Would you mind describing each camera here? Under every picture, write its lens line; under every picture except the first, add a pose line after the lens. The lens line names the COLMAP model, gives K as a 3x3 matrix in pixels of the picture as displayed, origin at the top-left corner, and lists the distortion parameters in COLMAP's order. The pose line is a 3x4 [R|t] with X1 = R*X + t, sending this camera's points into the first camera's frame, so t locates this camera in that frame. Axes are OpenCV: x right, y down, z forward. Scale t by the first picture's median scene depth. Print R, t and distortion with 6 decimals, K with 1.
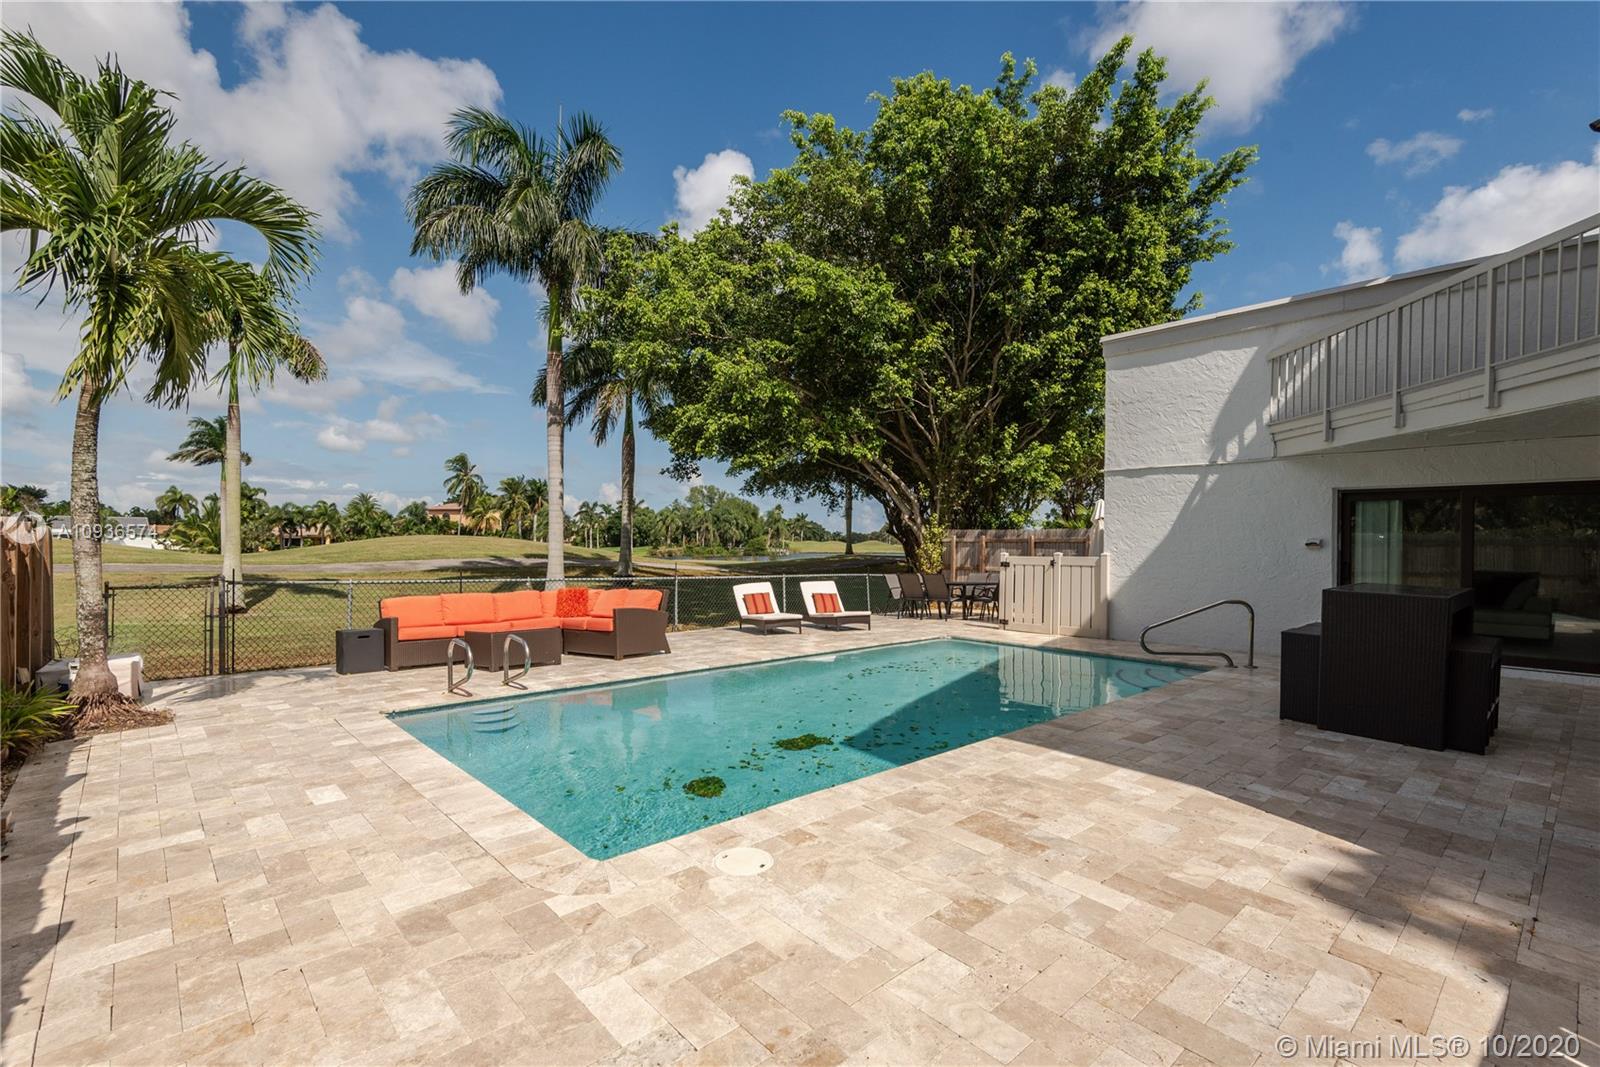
lens RADIAL K [[741.5, 0, 804.3], [0, 741.5, 537.1], [0, 0, 1]] dist [0.023961, -0.011329]
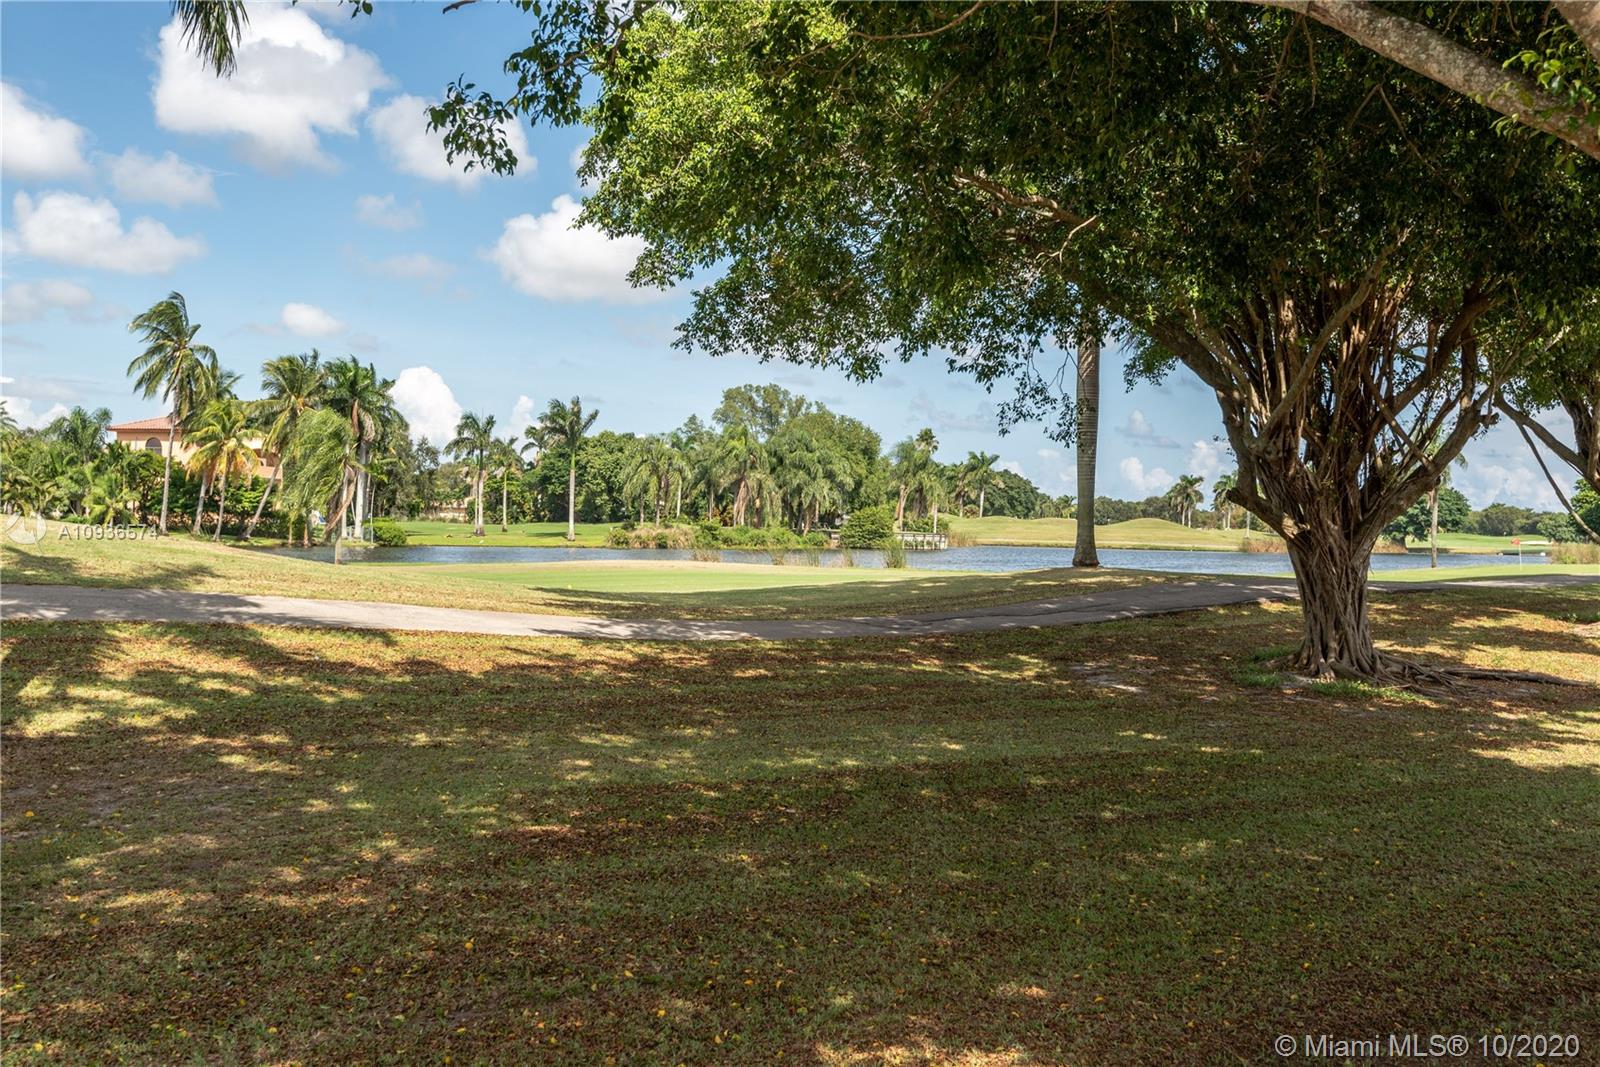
lens RADIAL K [[1542.0, 0, 803.3], [0, 1542.0, 541.1], [0, 0, 1]] dist [0.012401, 0.000000]
pose [[0.991986, 0.020471, -0.124675, 0.009109], [-0.017568, 0.999549, 0.024337, -0.000527], [0.125117, -0.021952, 0.991899, 0.135014]]
